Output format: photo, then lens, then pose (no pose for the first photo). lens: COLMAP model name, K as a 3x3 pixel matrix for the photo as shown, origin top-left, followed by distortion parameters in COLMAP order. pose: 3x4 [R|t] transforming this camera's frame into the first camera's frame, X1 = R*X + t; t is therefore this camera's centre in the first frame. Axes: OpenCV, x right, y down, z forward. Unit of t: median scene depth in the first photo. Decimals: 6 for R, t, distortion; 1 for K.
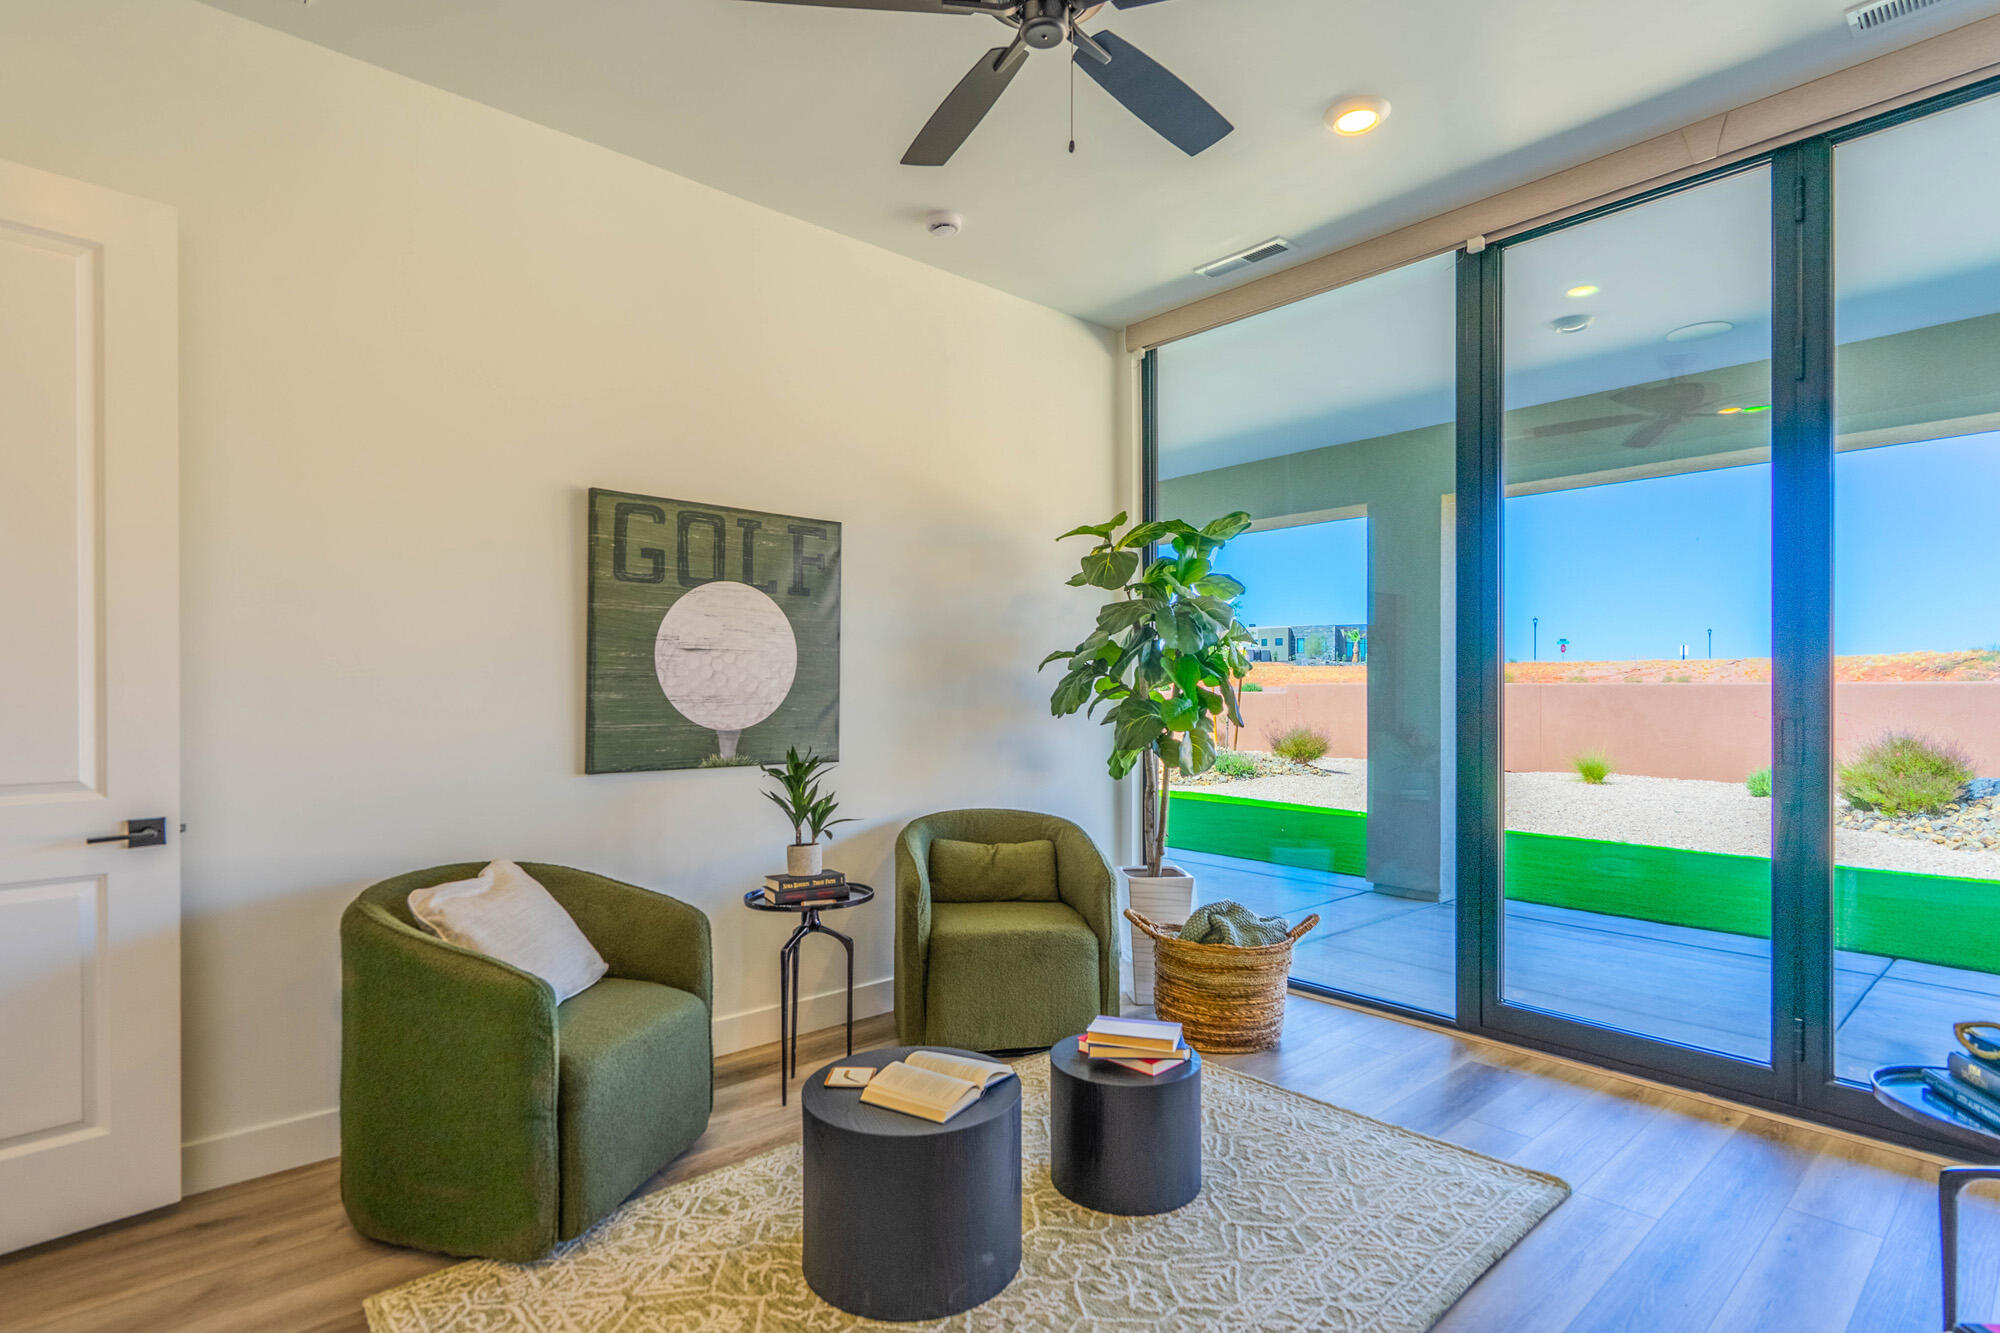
lens RADIAL K [[963.3, 0, 987.7], [0, 963.3, 674.1], [0, 0, 1]] dist [-0.003528, -0.000104]
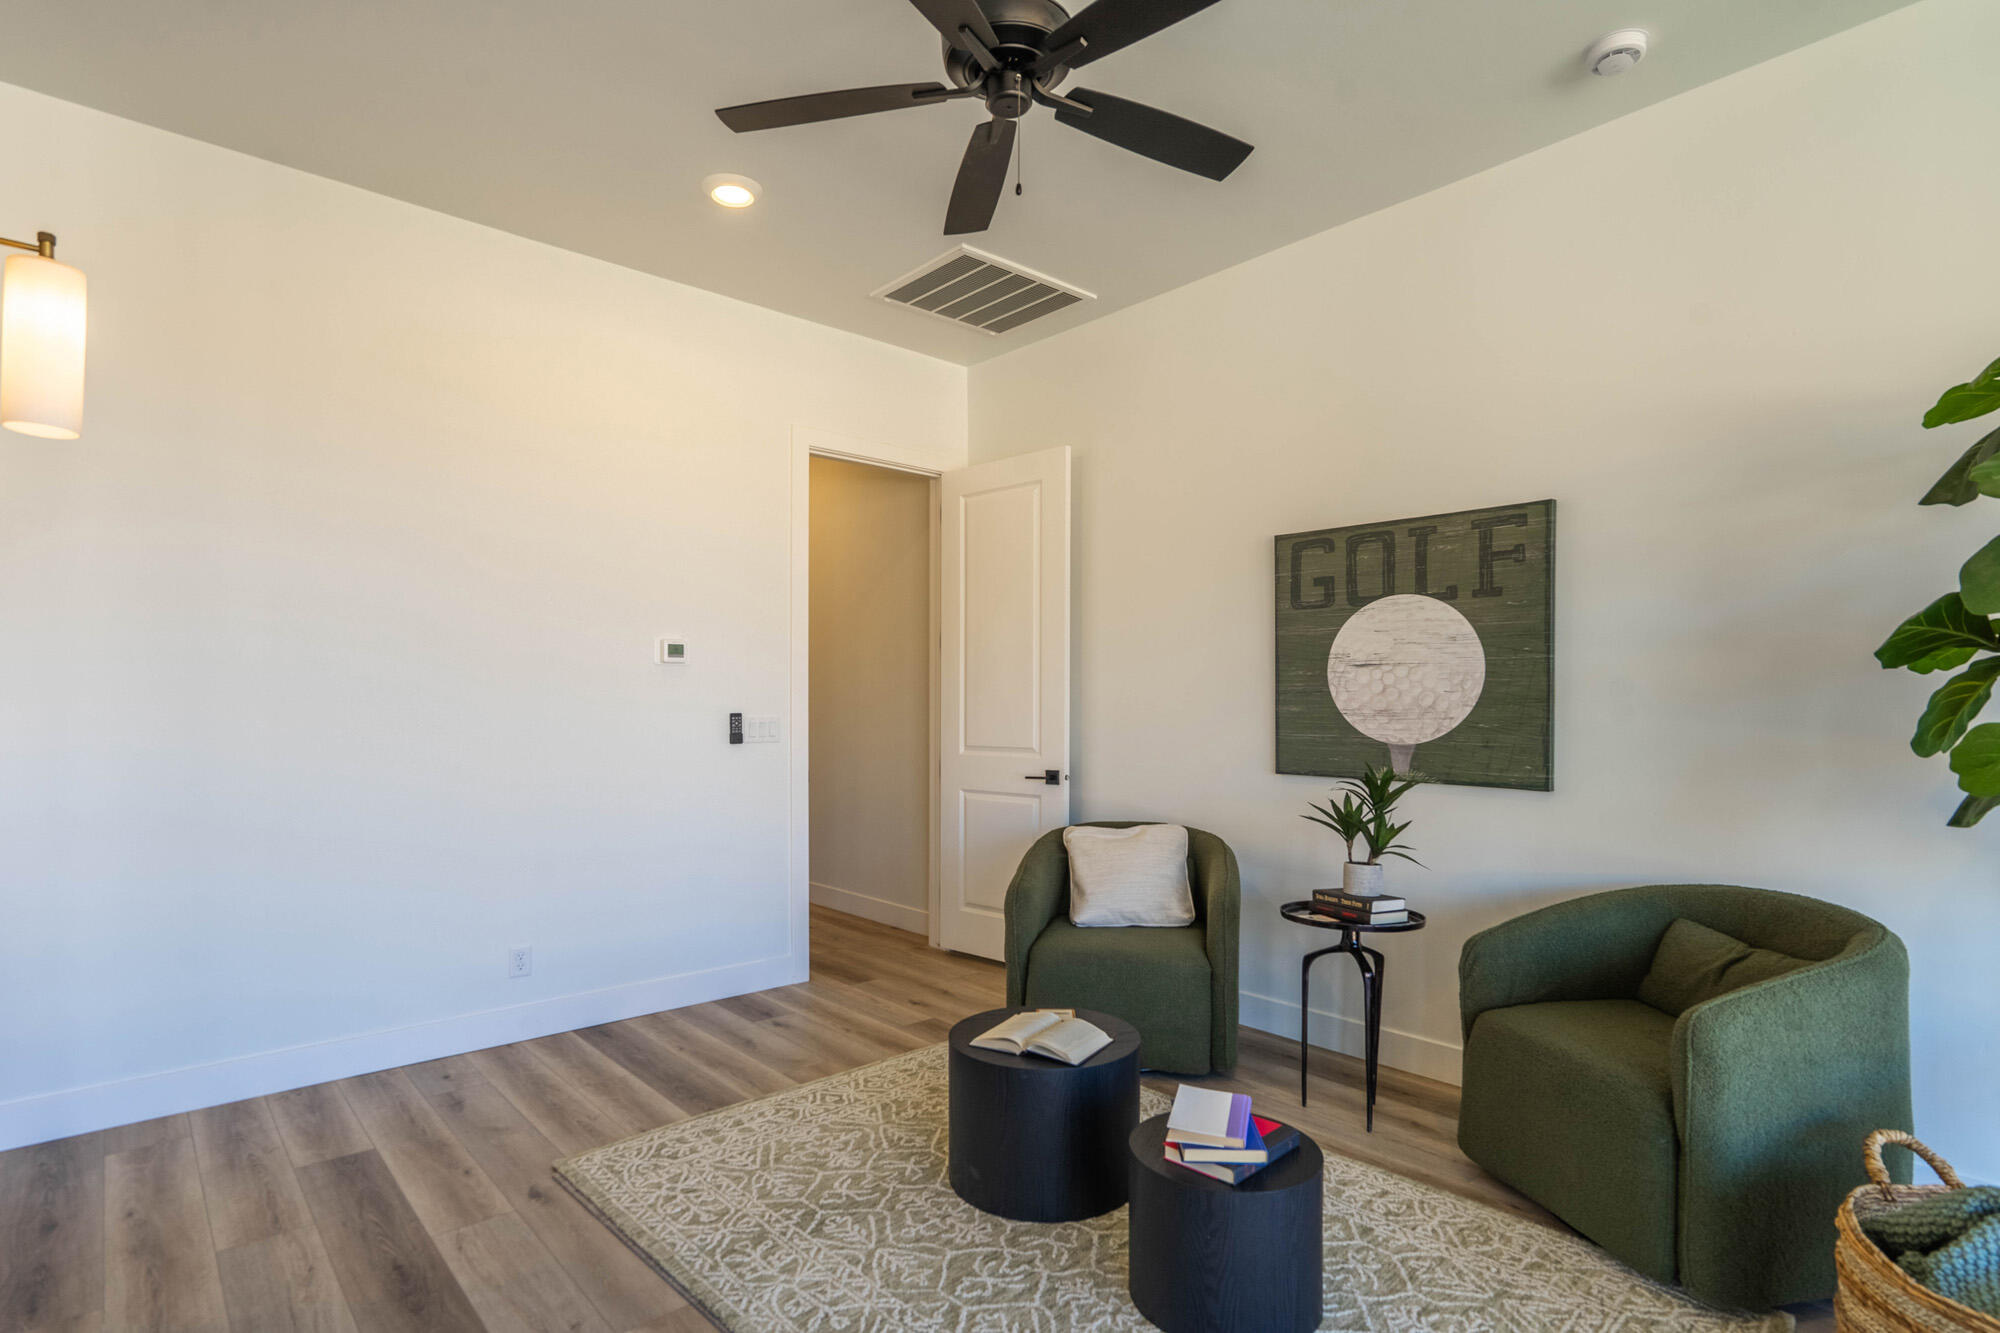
lens RADIAL K [[977.6, 0, 972.3], [0, 977.6, 705.2], [0, 0, 1]] dist [0.035784, -0.000314]
pose [[0.026289, 0.004250, -0.999645, 0.749377], [0.016589, 0.999851, 0.004687, 0.005743], [0.999517, -0.016707, 0.026214, 0.541139]]
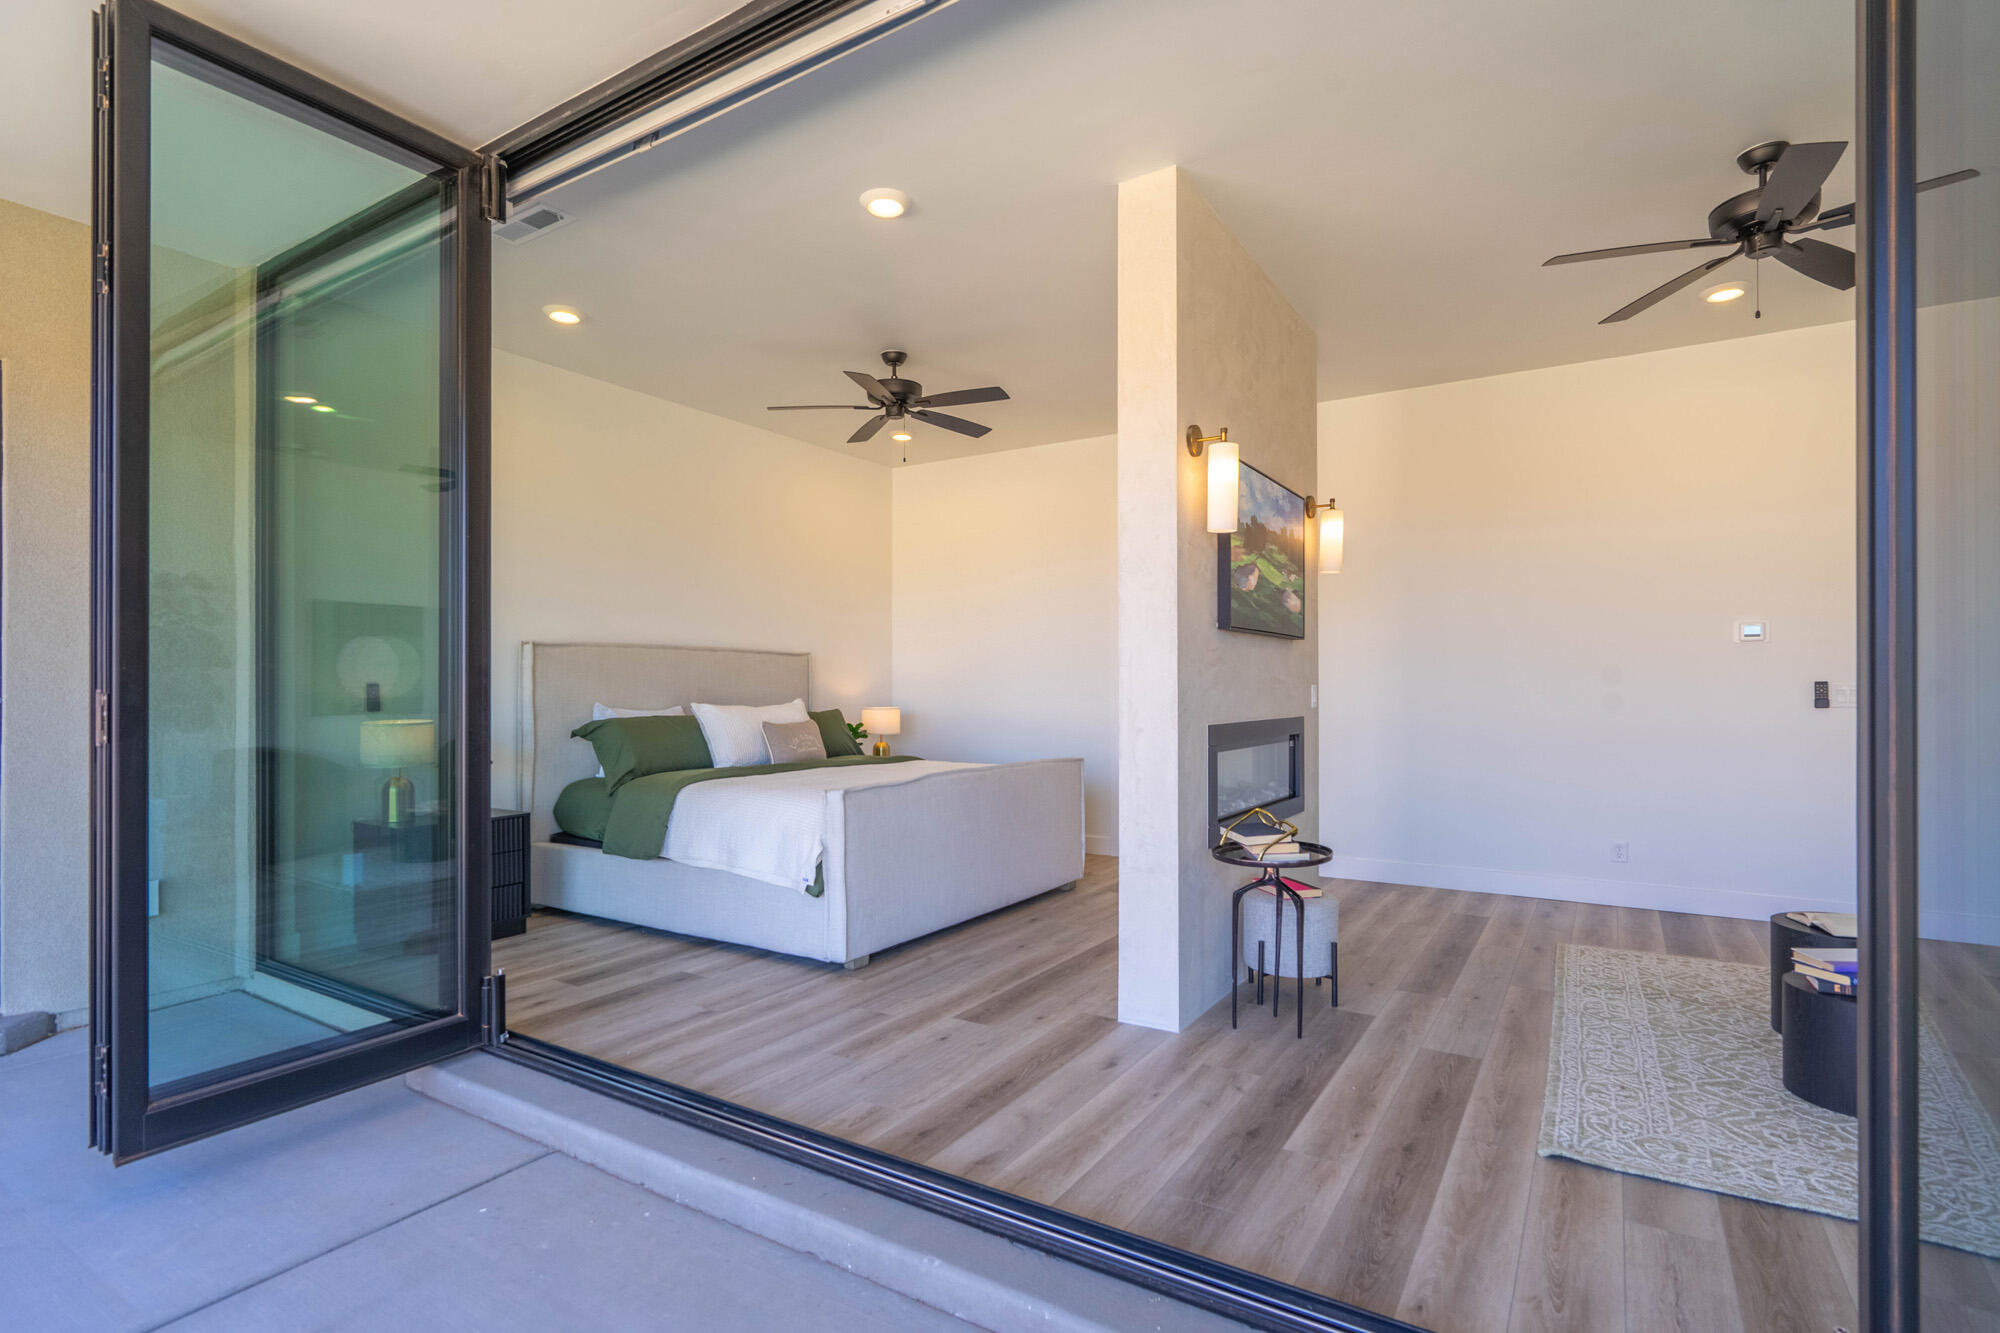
lens RADIAL K [[955.8, 0, 1002.2], [0, 955.8, 664.1], [0, 0, 1]] dist [-0.005394, 0.000565]
pose [[-0.952772, -0.003144, -0.303670, 1.087688], [0.010967, 0.998938, -0.044749, 0.043503], [0.303488, -0.045966, -0.951726, 1.289319]]
